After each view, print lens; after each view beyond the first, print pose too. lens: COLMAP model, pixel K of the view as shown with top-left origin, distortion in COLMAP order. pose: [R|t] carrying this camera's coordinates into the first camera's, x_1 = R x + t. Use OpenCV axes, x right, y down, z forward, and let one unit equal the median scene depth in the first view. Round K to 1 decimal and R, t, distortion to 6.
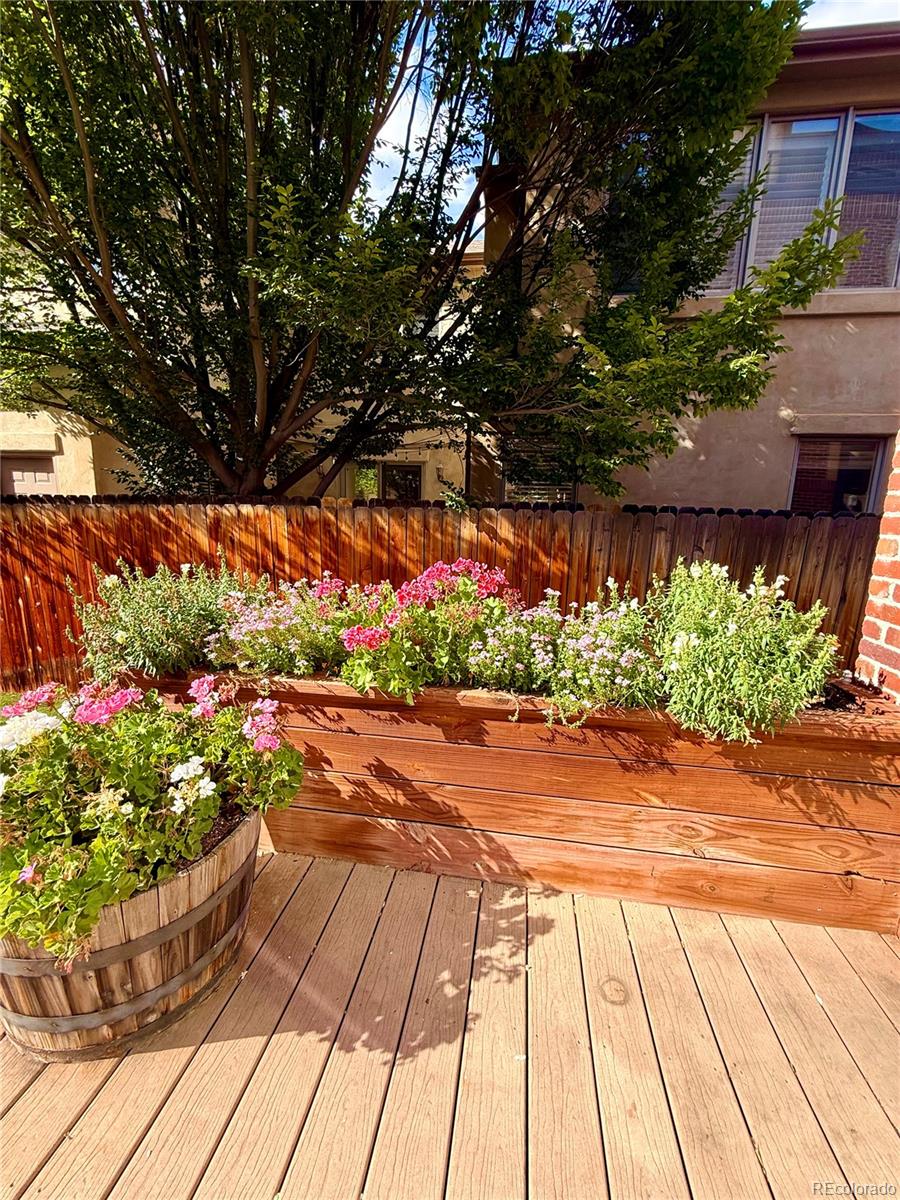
lens RADIAL K [[483.8, 0, 454.3], [0, 483.8, 599.6], [0, 0, 1]] dist [0.001668, 0.000162]
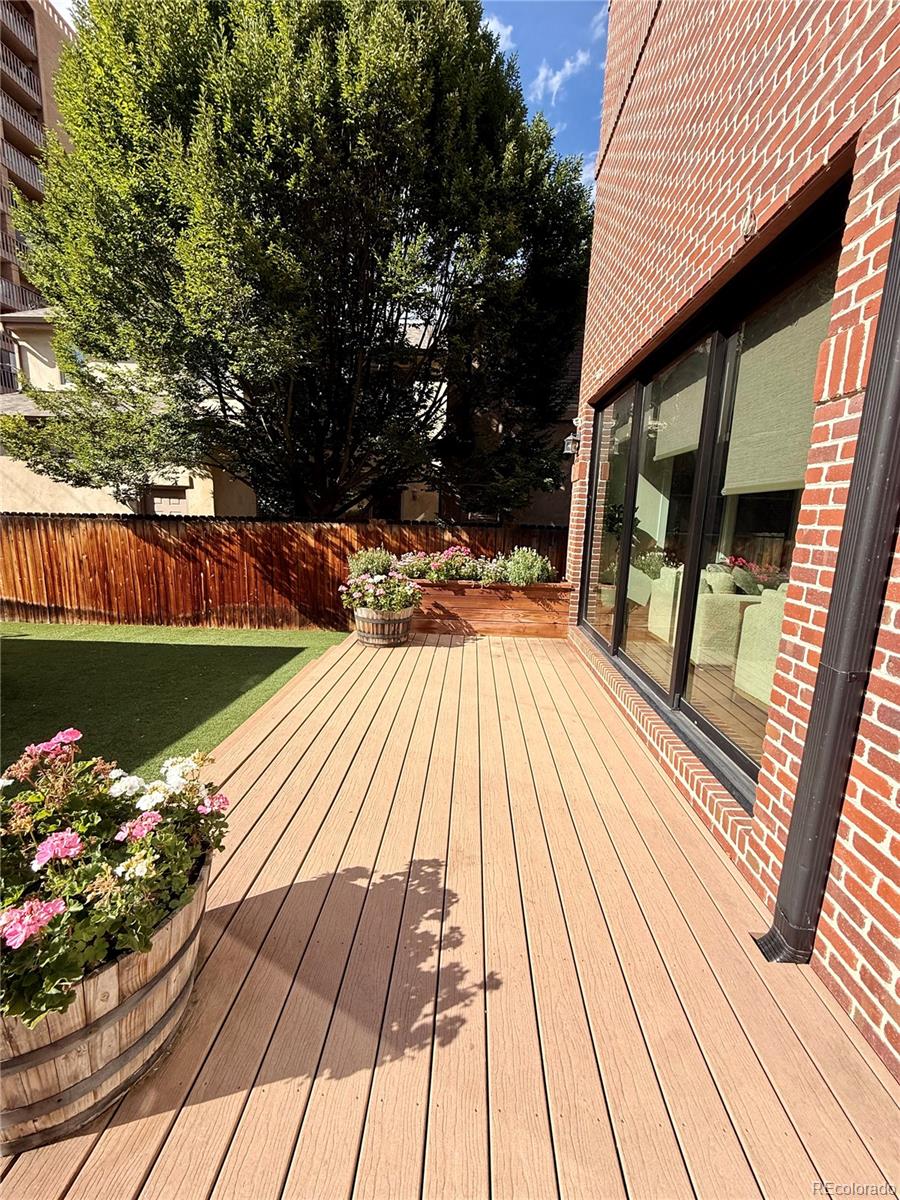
lens RADIAL K [[483.8, 0, 446.3], [0, 483.8, 603.4], [0, 0, 1]] dist [0.001668, 0.000162]
pose [[0.995815, -0.011148, 0.090711, -0.201660], [0.010640, 0.999925, 0.006084, 0.160601], [-0.090772, -0.005094, 0.995859, -1.301611]]
